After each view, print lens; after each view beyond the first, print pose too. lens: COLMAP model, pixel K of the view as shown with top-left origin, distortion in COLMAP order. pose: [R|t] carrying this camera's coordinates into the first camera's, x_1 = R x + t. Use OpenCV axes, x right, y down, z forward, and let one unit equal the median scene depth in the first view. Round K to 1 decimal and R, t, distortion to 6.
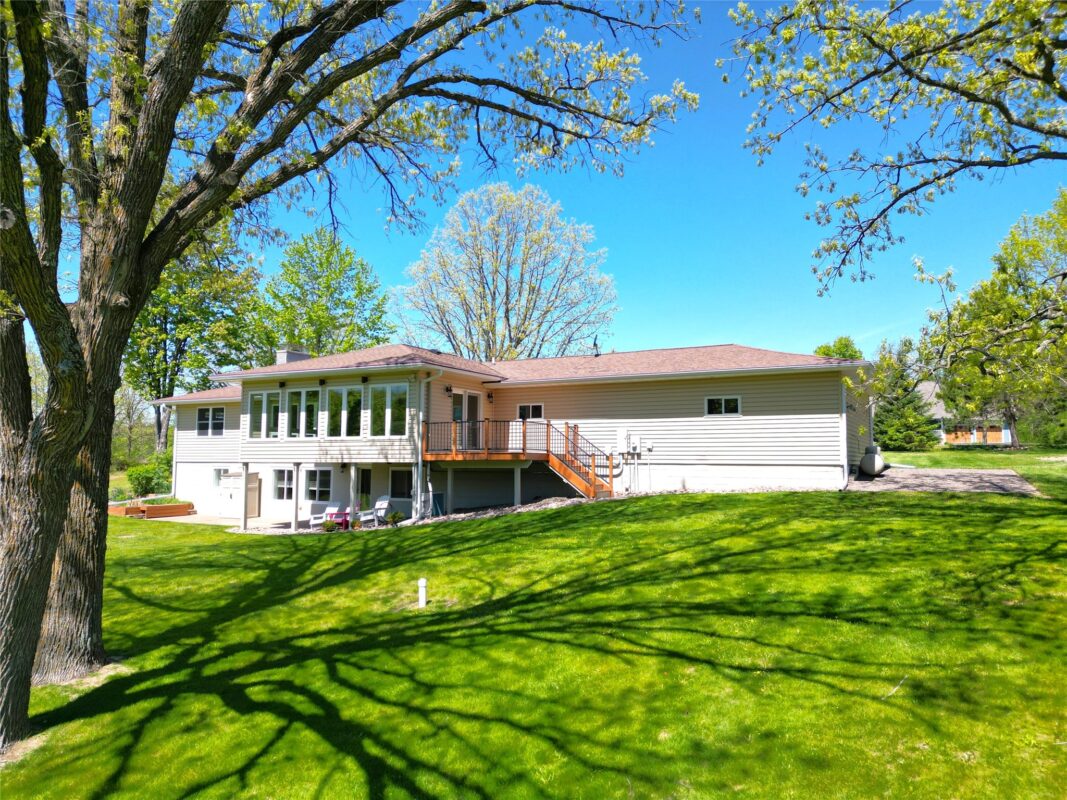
lens RADIAL K [[729.3, 0, 533.5], [0, 729.3, 400.0], [0, 0, 1]] dist [0.123249, -0.138972]
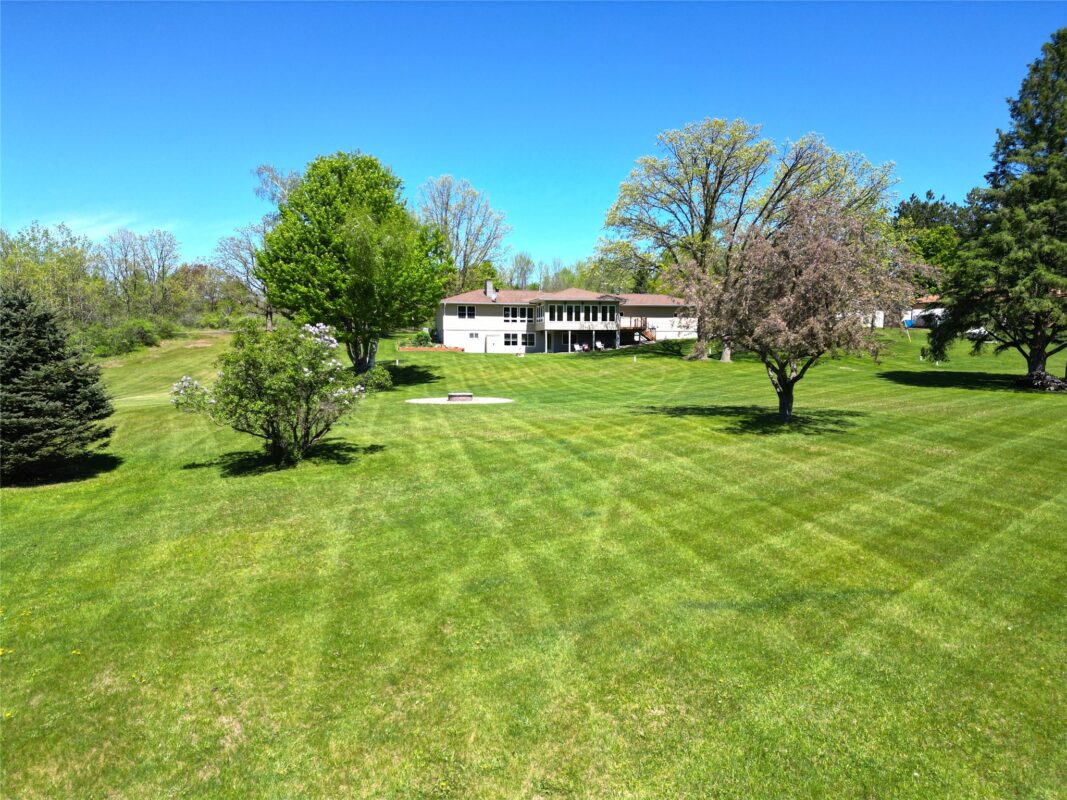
lens RADIAL K [[729.3, 0, 533.5], [0, 729.3, 400.0], [0, 0, 1]] dist [0.123249, -0.138972]
pose [[0.764422, -0.046370, 0.643046, -2.245636], [-0.050992, 0.989937, 0.132000, -0.014155], [-0.642696, -0.133694, 0.754366, -1.107411]]
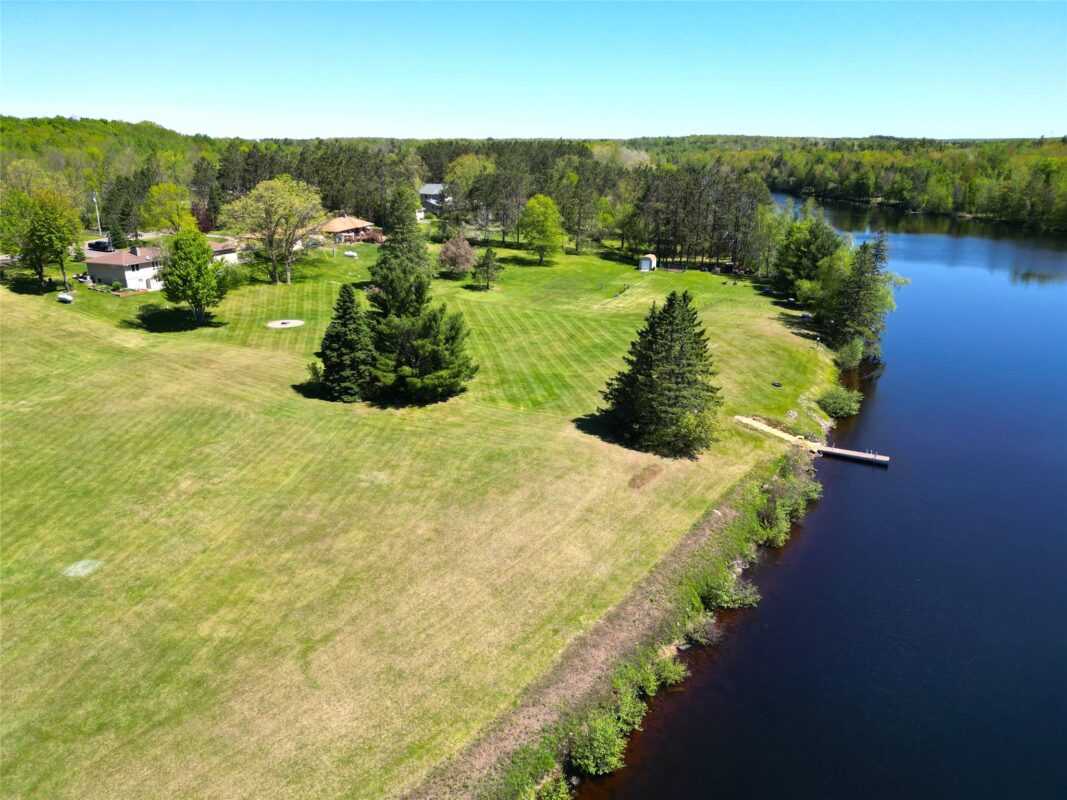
lens RADIAL K [[749.5, 0, 533.5], [0, 749.5, 400.0], [0, 0, 1]] dist [0.096593, -0.099401]
pose [[-0.124946, -0.323679, 0.937881, -6.408150], [-0.082317, 0.945411, 0.315312, -1.036918], [-0.988743, -0.037807, -0.144770, -0.778690]]
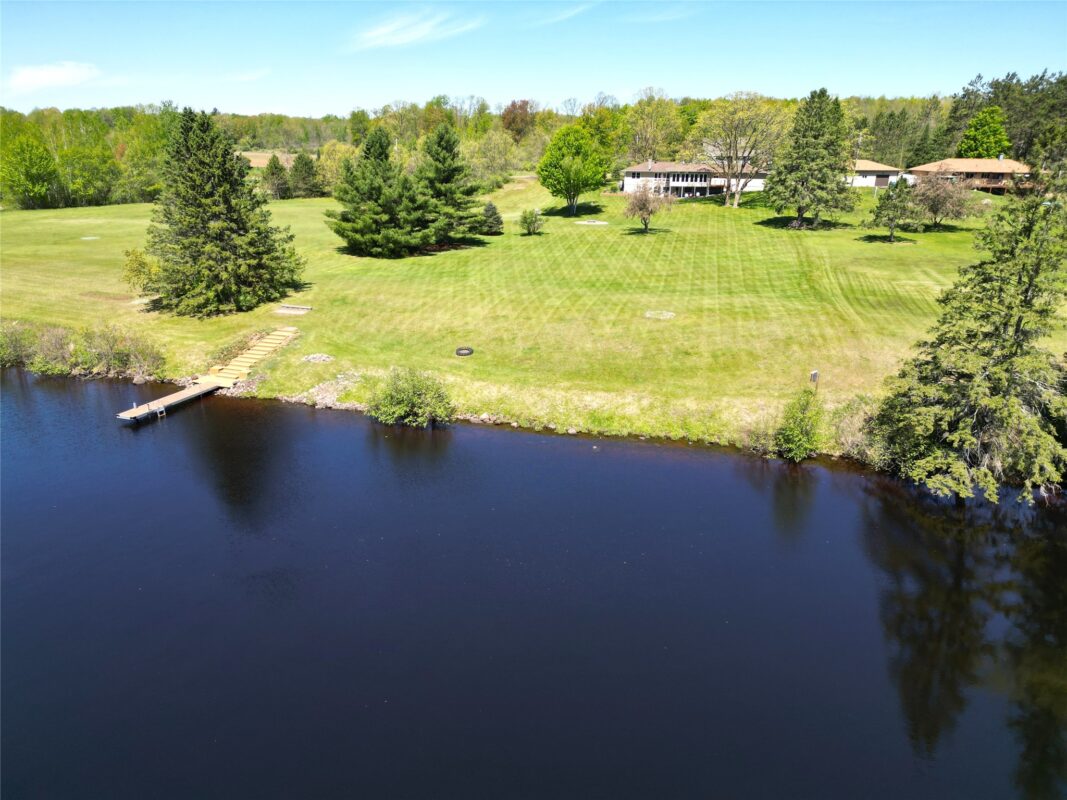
lens RADIAL K [[744.6, 0, 533.5], [0, 744.6, 400.0], [0, 0, 1]] dist [0.099755, -0.104913]
pose [[0.957397, -0.083629, 0.276401, -3.211123], [-0.032452, 0.919926, 0.390746, -0.646151], [-0.286946, -0.383069, 0.878021, -4.537140]]
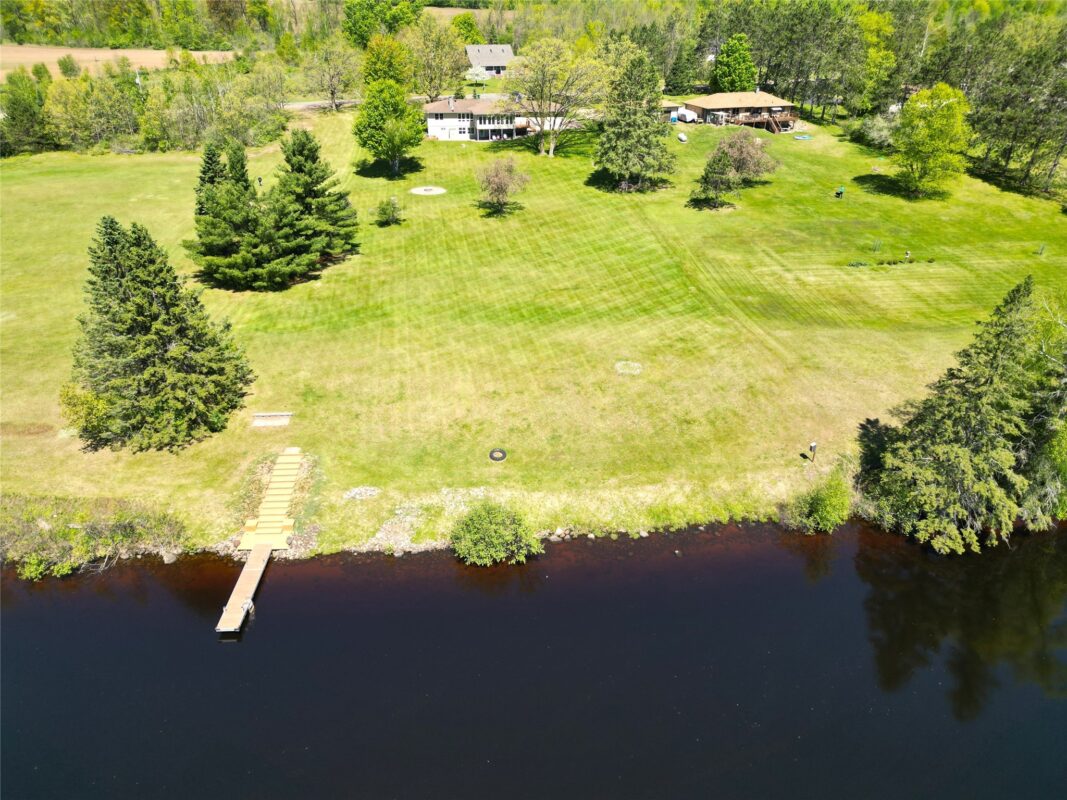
lens RADIAL K [[744.6, 0, 533.5], [0, 744.6, 400.0], [0, 0, 1]] dist [0.099755, -0.104913]
pose [[0.783399, -0.290477, 0.549463, -3.895863], [-0.057836, 0.846157, 0.529786, -1.264625], [-0.618822, -0.446812, 0.646079, -3.996794]]
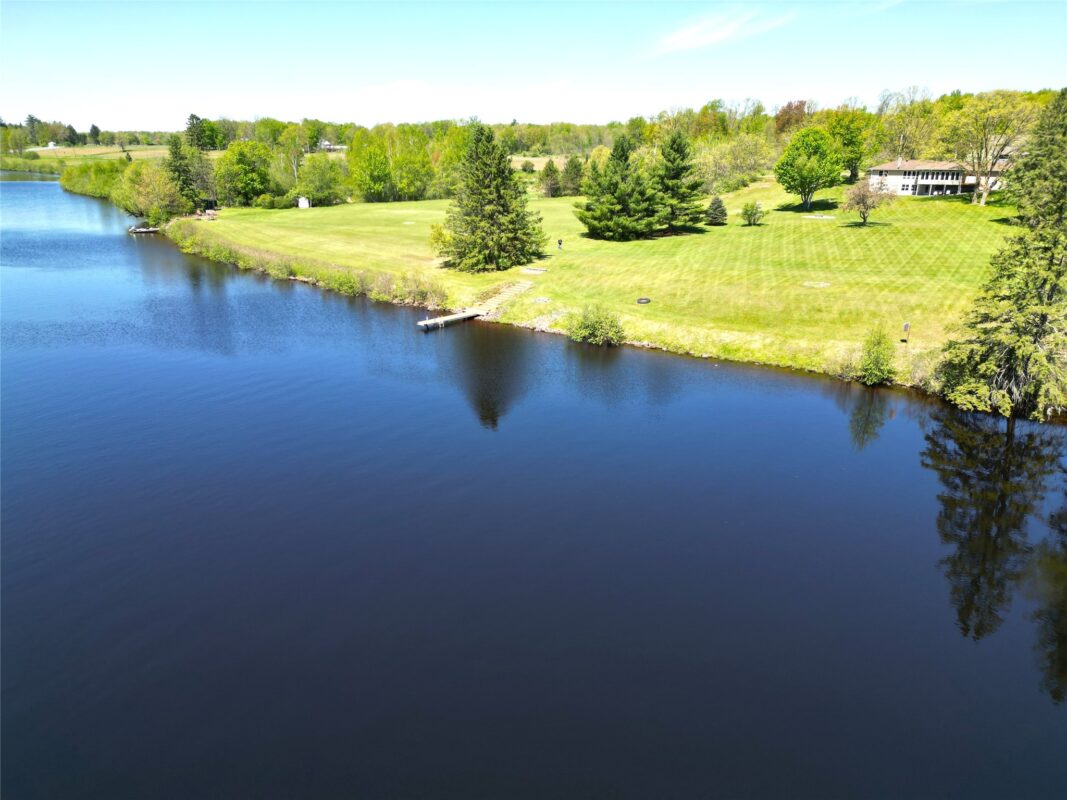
lens RADIAL K [[744.6, 0, 533.5], [0, 744.6, 400.0], [0, 0, 1]] dist [0.099755, -0.104913]
pose [[0.998173, 0.019335, -0.057237, -3.053397], [0.004623, 0.920180, 0.391469, -0.711521], [0.060238, -0.391019, 0.918409, -5.367351]]
